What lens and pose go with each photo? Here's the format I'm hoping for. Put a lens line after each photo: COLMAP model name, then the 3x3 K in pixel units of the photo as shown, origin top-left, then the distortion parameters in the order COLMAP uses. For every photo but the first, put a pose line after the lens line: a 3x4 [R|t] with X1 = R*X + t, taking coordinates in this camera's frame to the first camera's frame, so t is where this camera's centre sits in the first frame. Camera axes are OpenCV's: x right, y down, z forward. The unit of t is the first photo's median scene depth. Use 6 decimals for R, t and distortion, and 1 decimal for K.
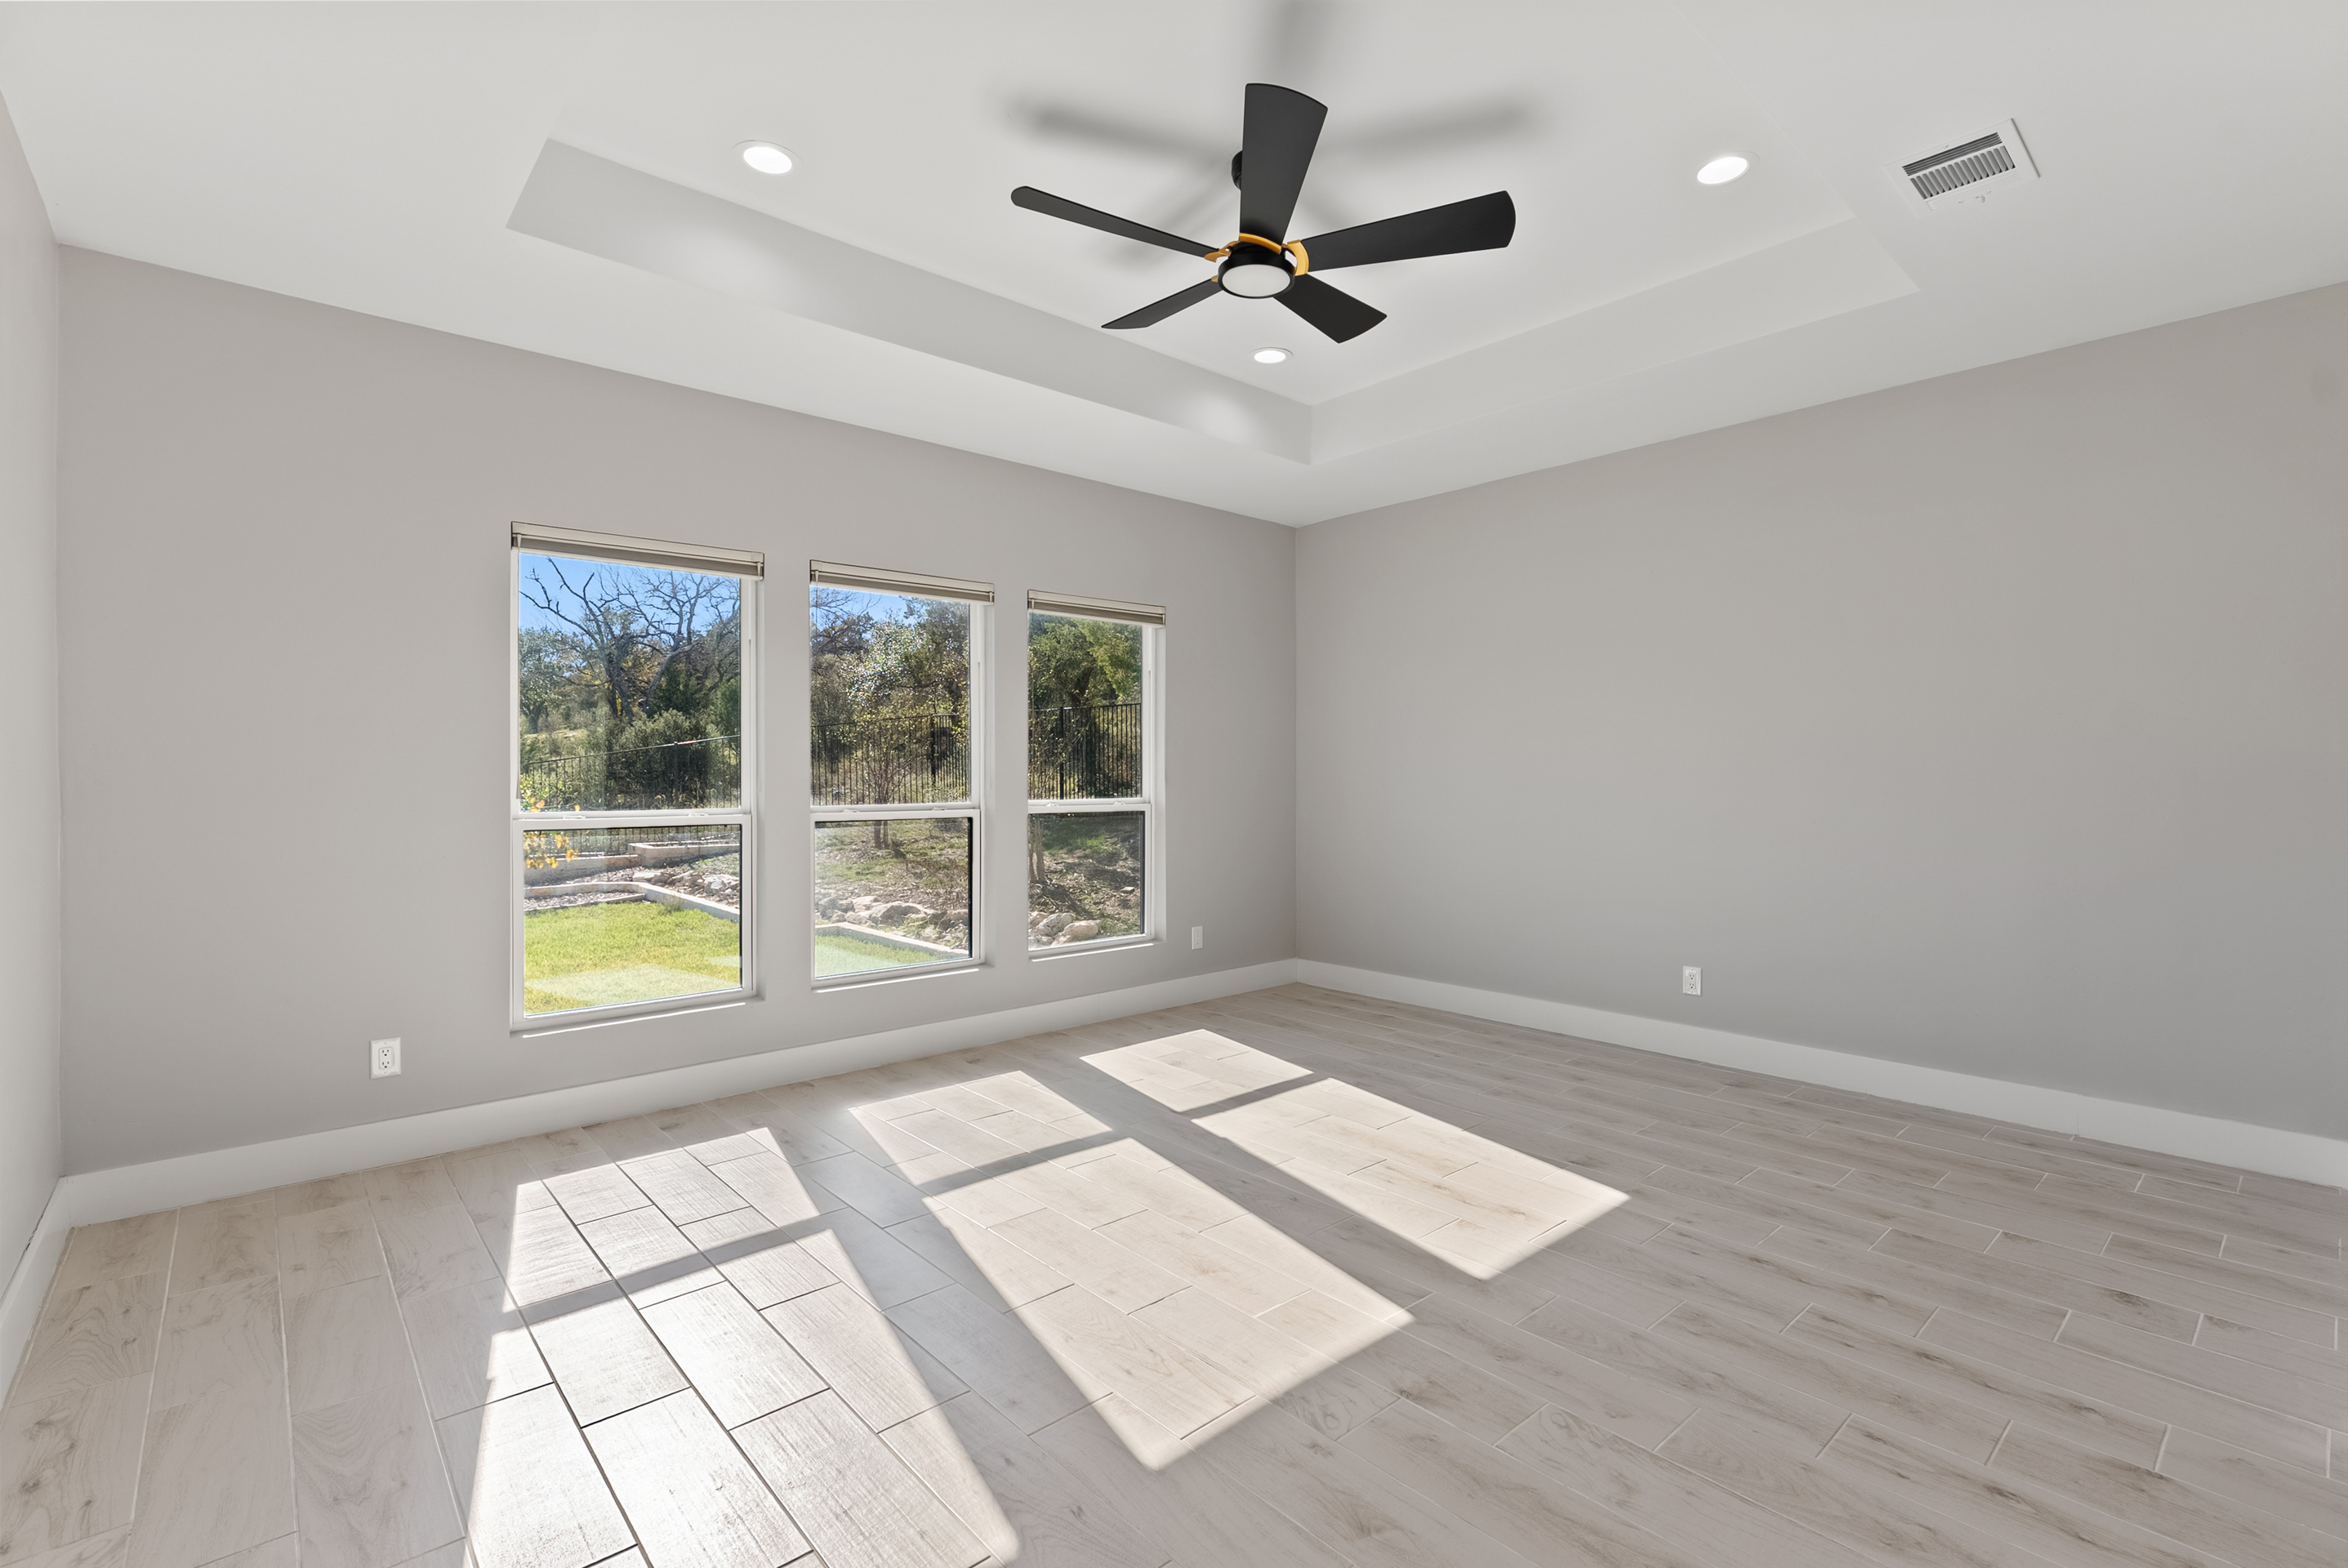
lens RADIAL K [[1049.3, 0, 1183.0], [0, 1049.3, 770.1], [0, 0, 1]] dist [-0.007700, 0.000492]
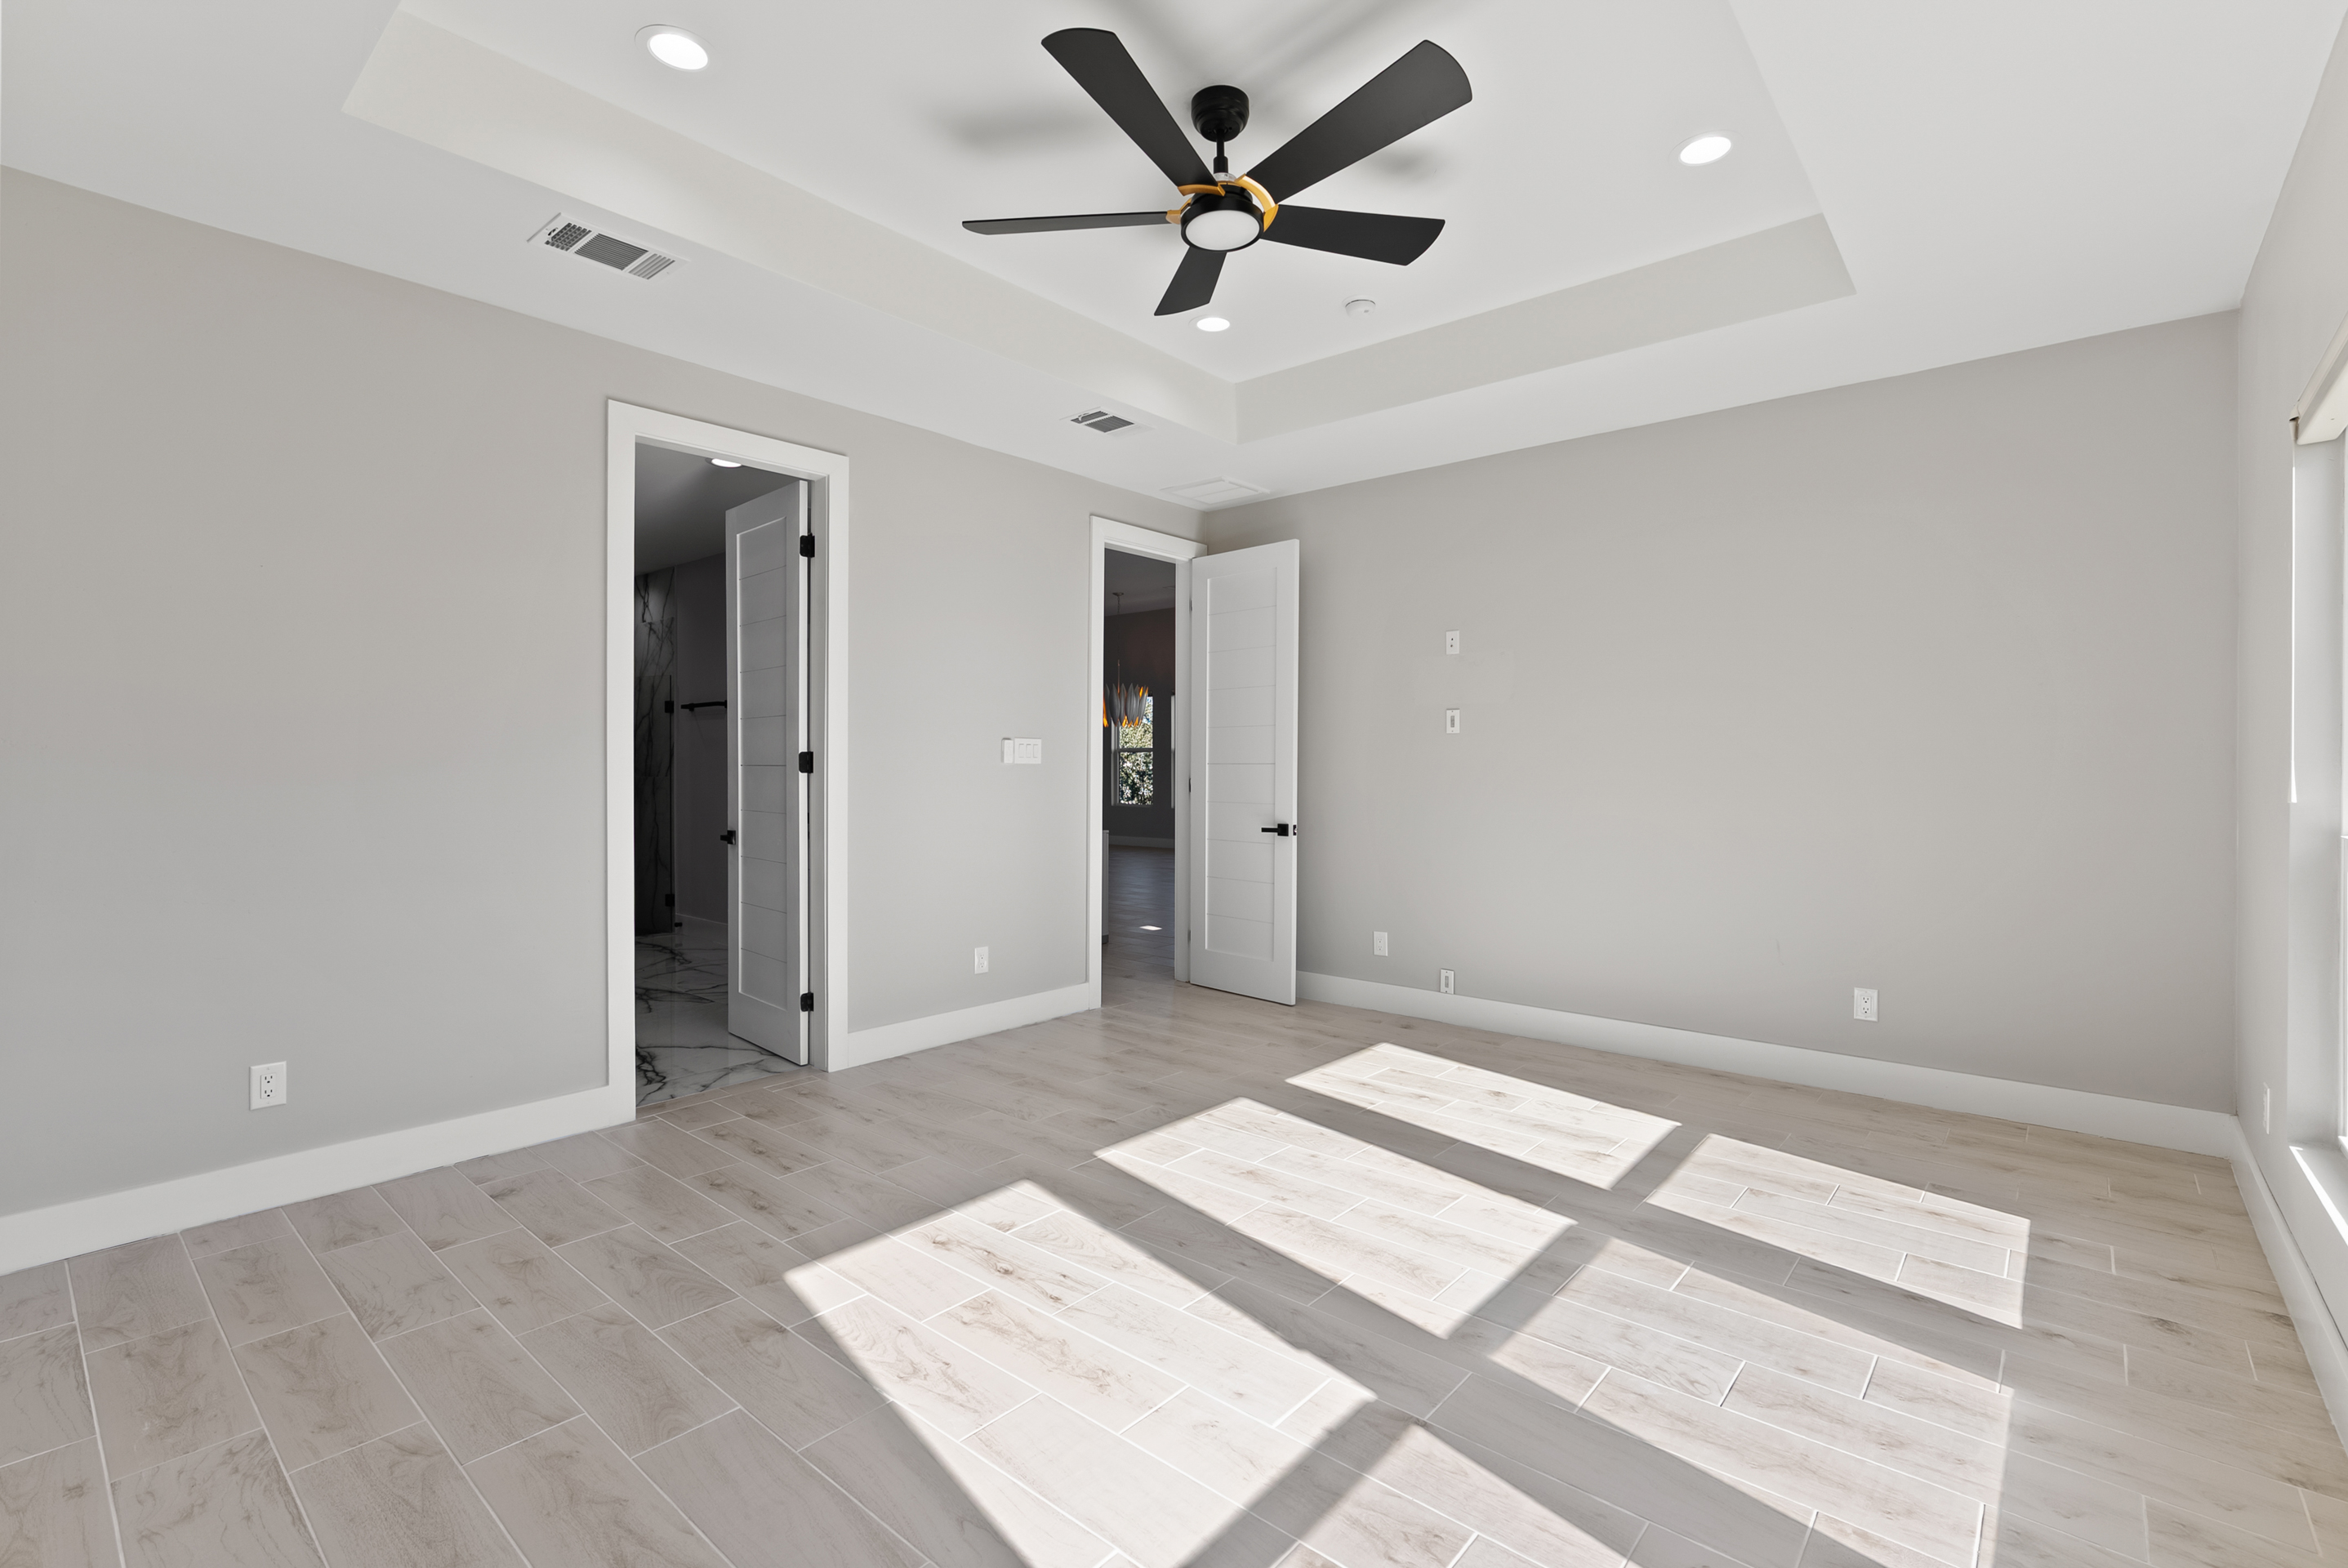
lens RADIAL K [[1049.3, 0, 1183.0], [0, 1049.3, 770.1], [0, 0, 1]] dist [-0.007700, 0.000492]
pose [[-0.991424, 0.000733, -0.130682, 0.179790], [0.001135, 0.999995, -0.003001, 0.007203], [0.130679, -0.003124, -0.991420, 1.534729]]
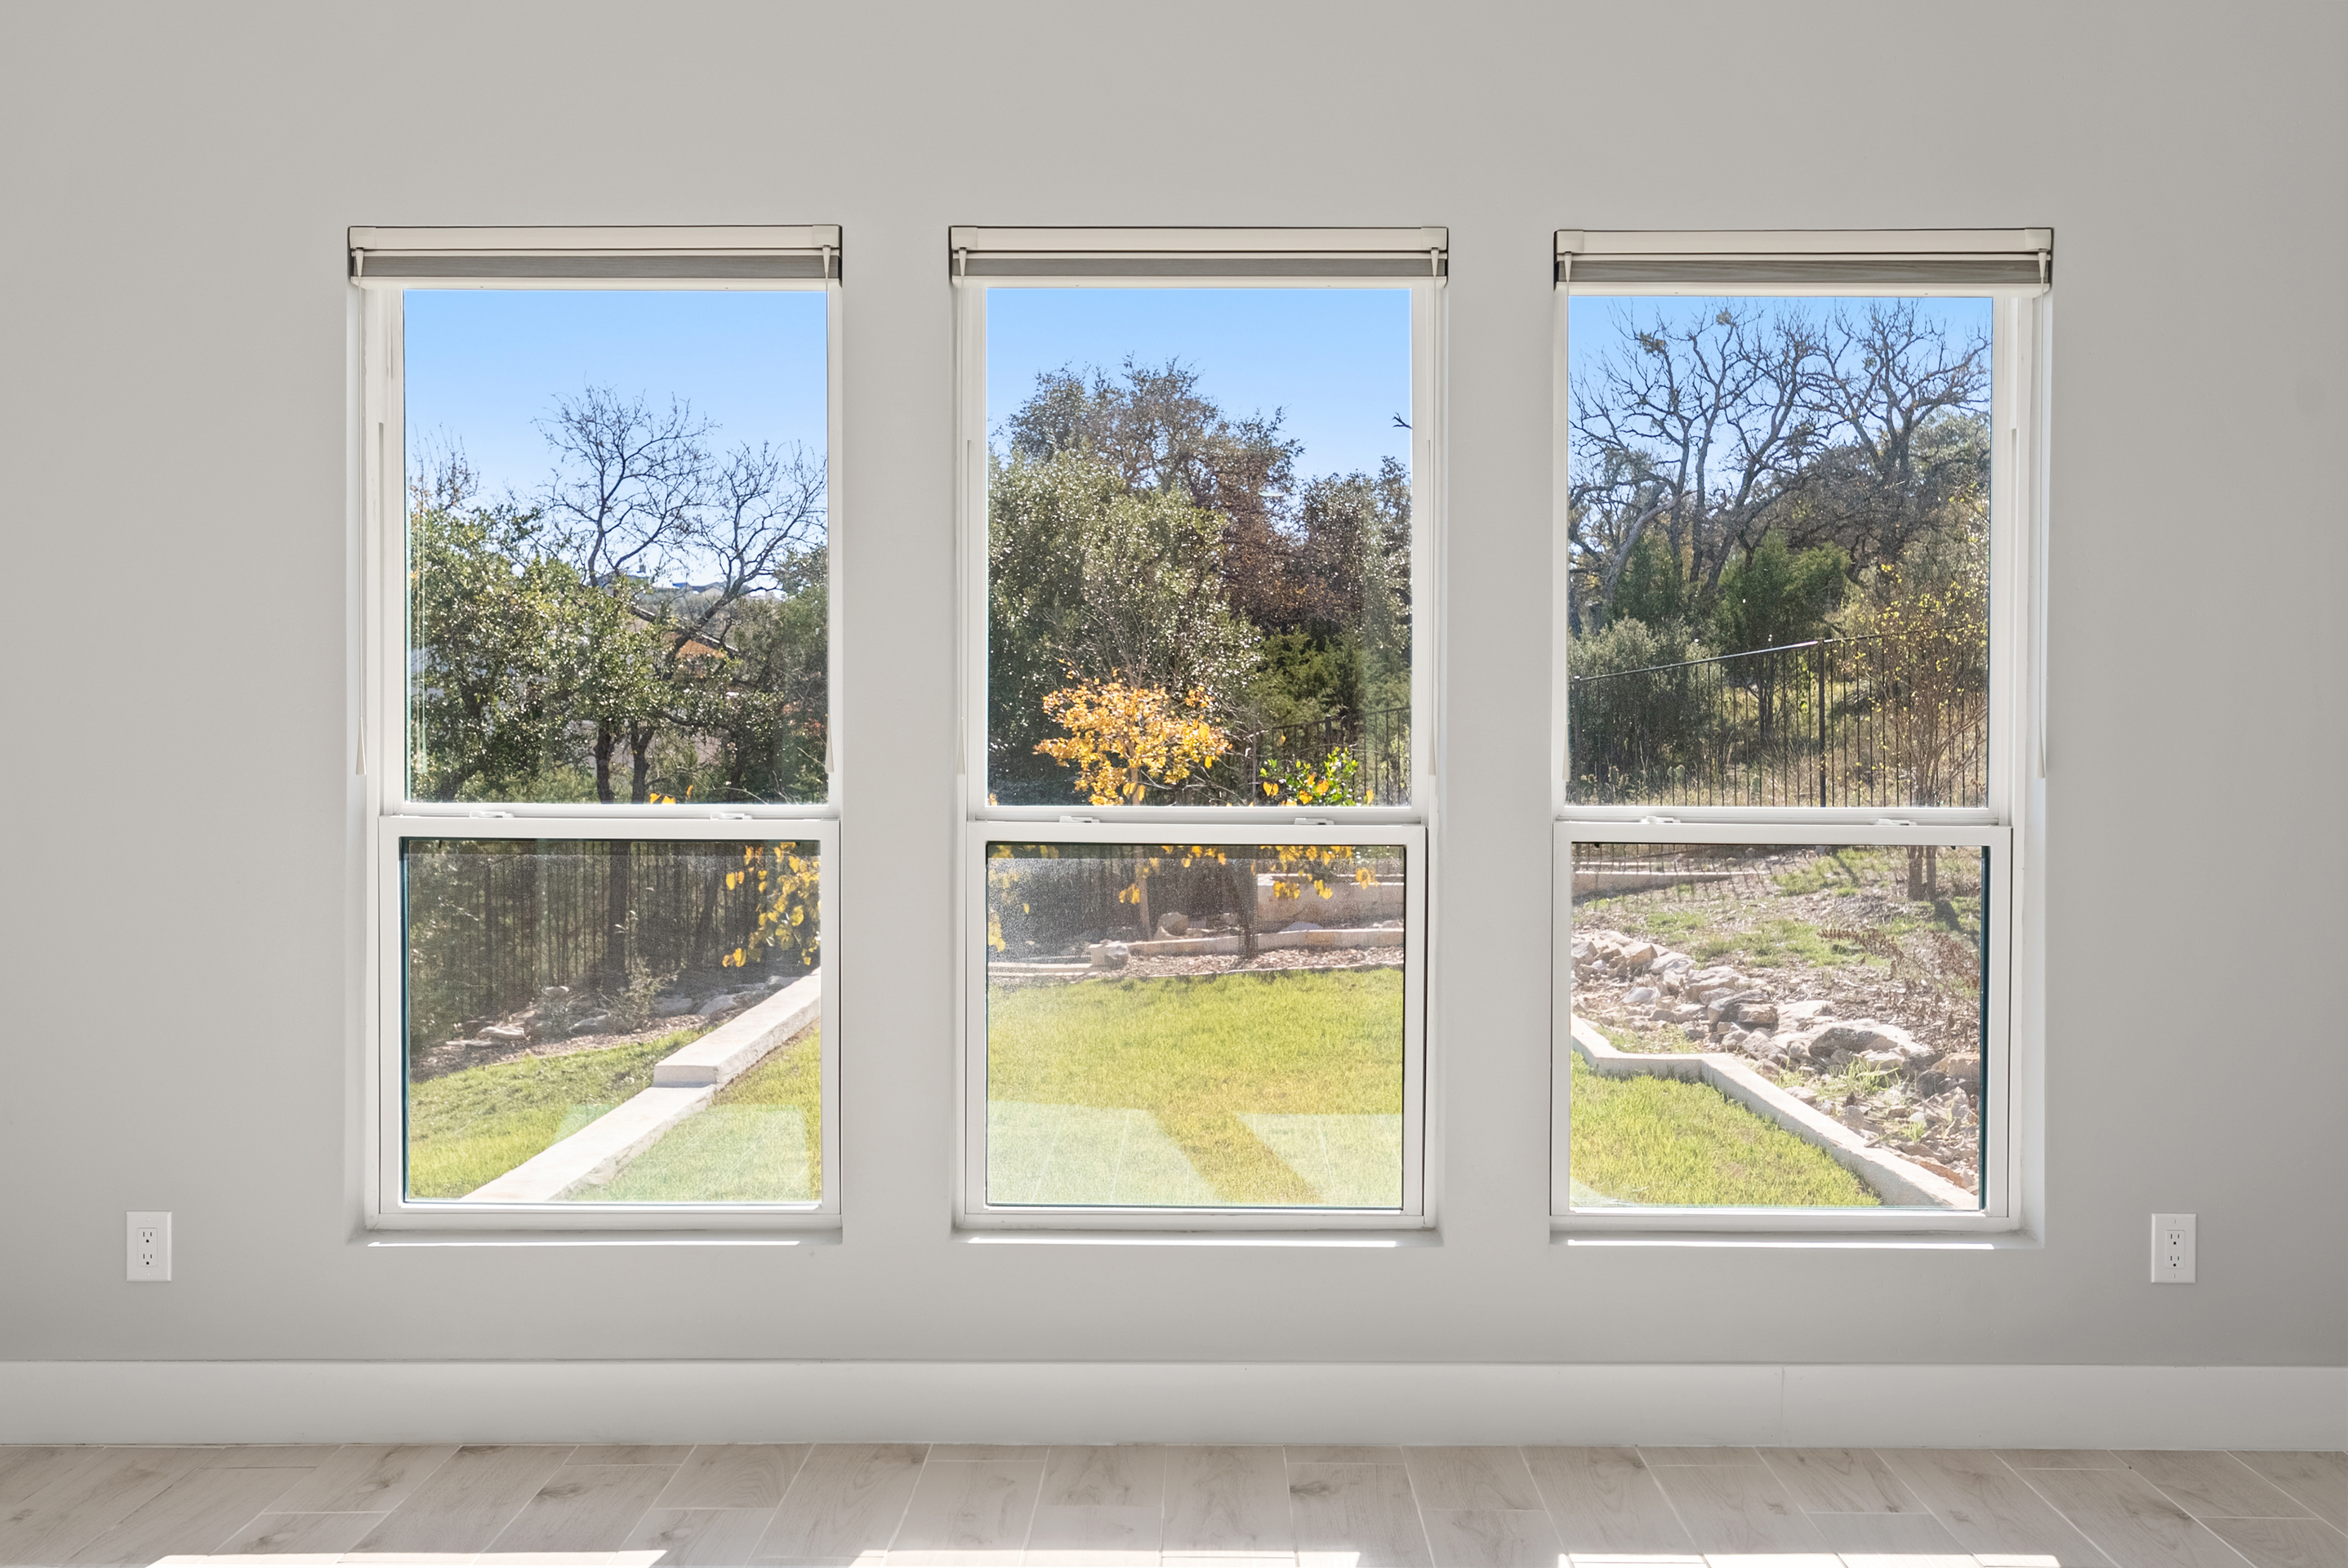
lens RADIAL K [[2020.4, 0, 1174.0], [0, 2020.4, 784.0], [0, 0, 1]] dist [0.006217, 0.002444]
pose [[0.744245, 0.020321, -0.667597, 0.302878], [-0.002995, 0.999629, 0.027088, 0.002501], [0.667900, -0.018161, 0.744030, 0.516958]]
